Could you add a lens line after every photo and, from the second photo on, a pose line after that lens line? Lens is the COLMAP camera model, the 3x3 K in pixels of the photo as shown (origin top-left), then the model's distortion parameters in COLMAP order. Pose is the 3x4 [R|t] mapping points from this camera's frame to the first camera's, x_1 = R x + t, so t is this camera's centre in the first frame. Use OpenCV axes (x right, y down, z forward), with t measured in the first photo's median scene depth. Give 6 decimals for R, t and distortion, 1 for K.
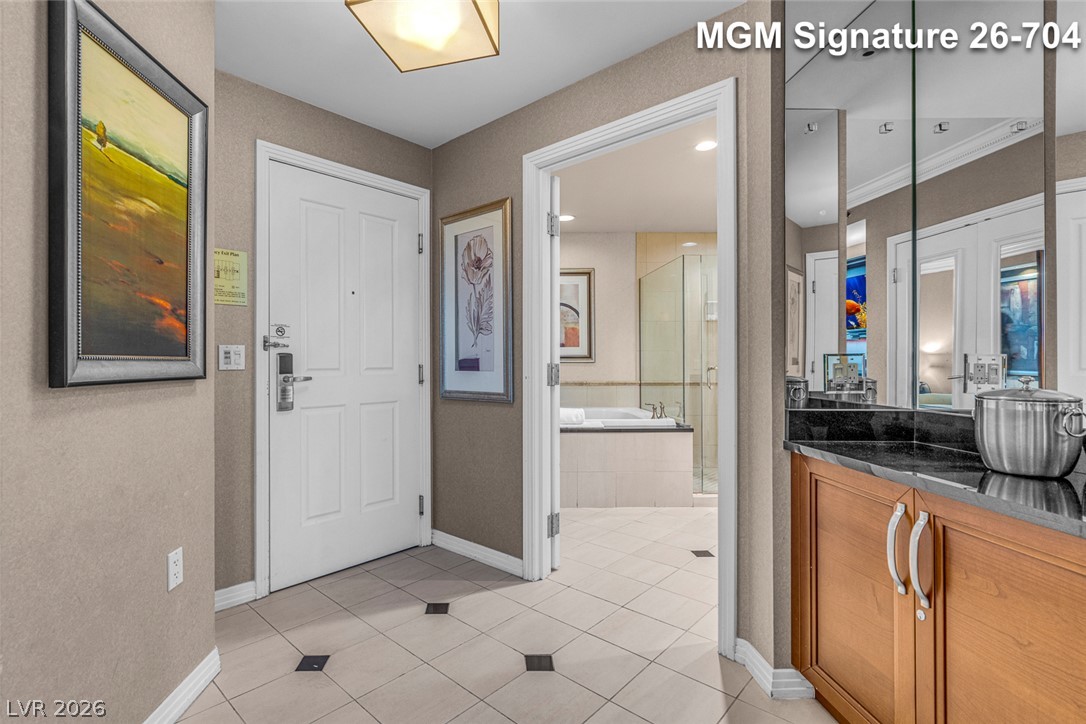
lens RADIAL K [[508.0, 0, 488.7], [0, 508.0, 358.1], [0, 0, 1]] dist [-0.036880, -0.000657]
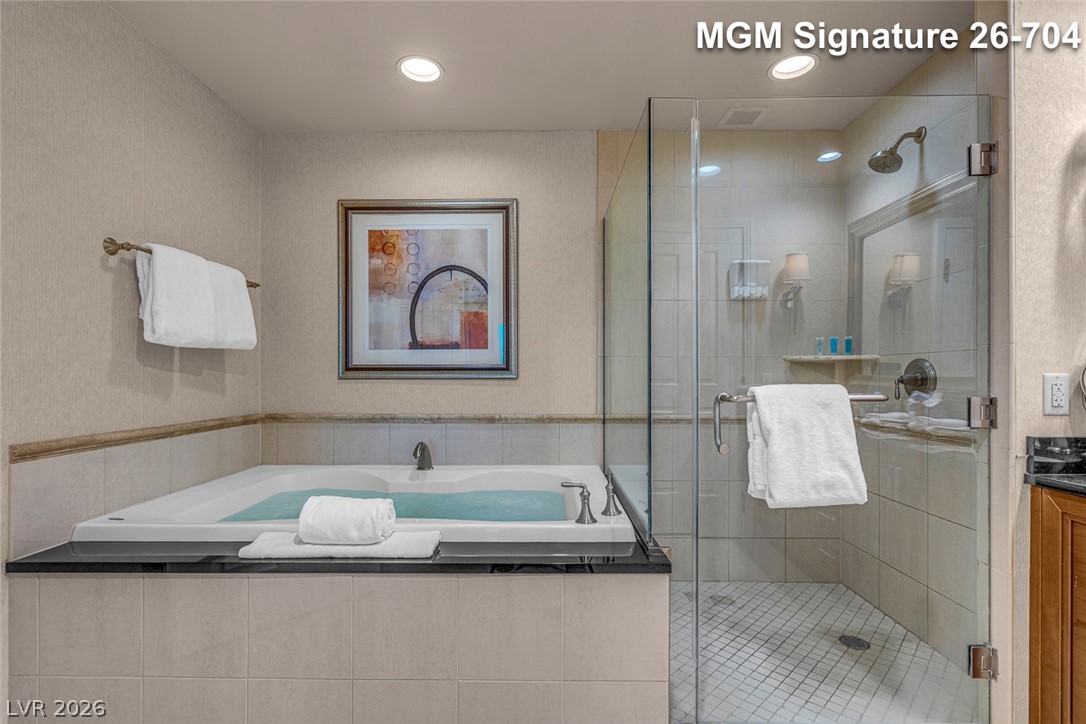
lens RADIAL K [[499.7, 0, 539.9], [0, 499.7, 371.3], [0, 0, 1]] dist [-0.006498, 0.002715]
pose [[0.999955, -0.001057, -0.009432, 0.239567], [0.001033, 0.999996, -0.002585, 0.002399], [0.009434, 0.002575, 0.999952, 0.489672]]
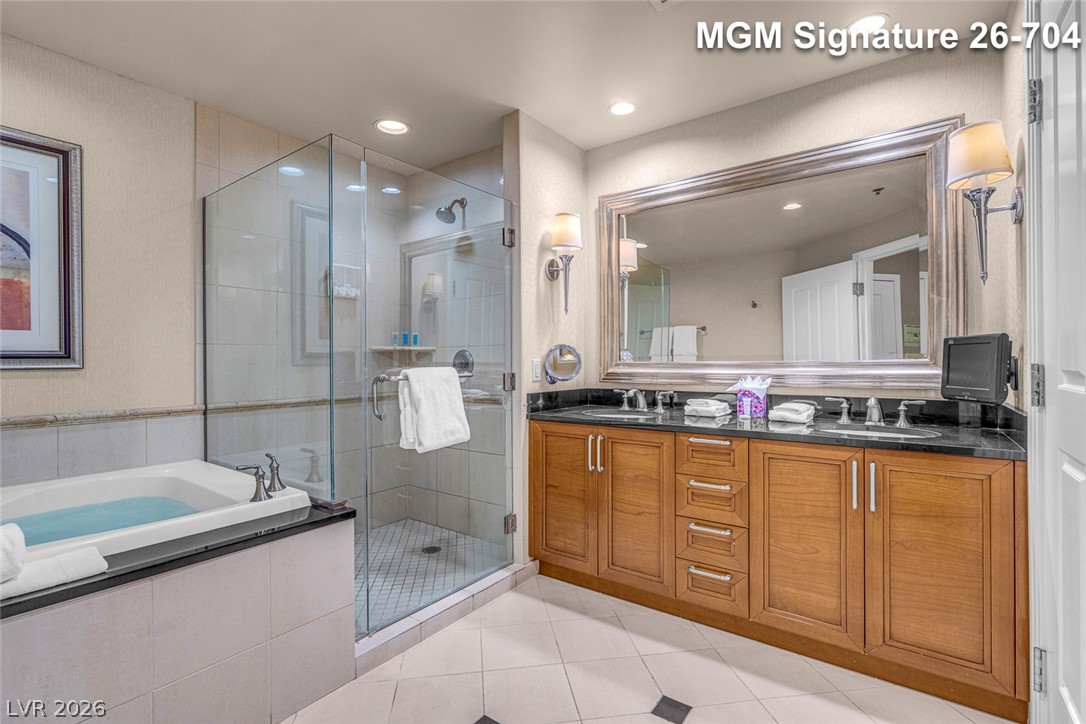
lens RADIAL K [[499.7, 0, 537.0], [0, 499.7, 355.6], [0, 0, 1]] dist [-0.006498, 0.002715]
pose [[0.605927, 0.000850, 0.795520, 0.109870], [0.005798, 0.999968, -0.005485, 0.002295], [-0.795499, 0.007936, 0.605902, 0.451668]]
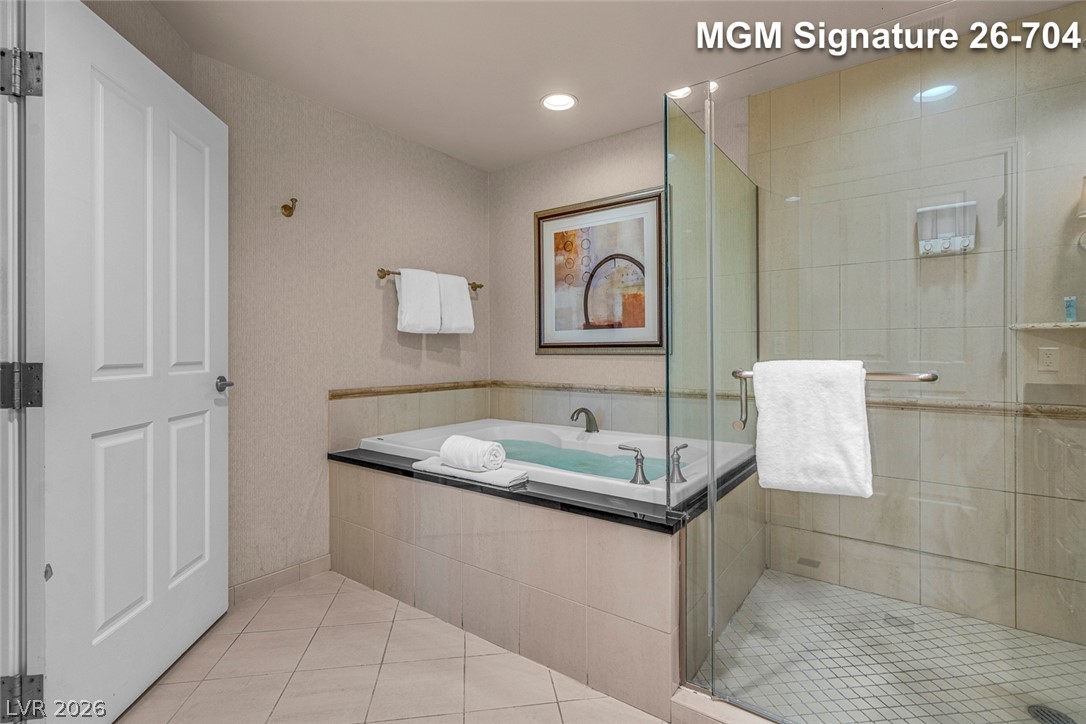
lens RADIAL K [[499.7, 0, 533.3], [0, 499.7, 349.0], [0, 0, 1]] dist [-0.006498, 0.002715]
pose [[0.801377, -0.006708, -0.598122, 0.418022], [0.006274, 0.999976, -0.002809, 0.003192], [0.598127, -0.001501, 0.801400, 0.479553]]
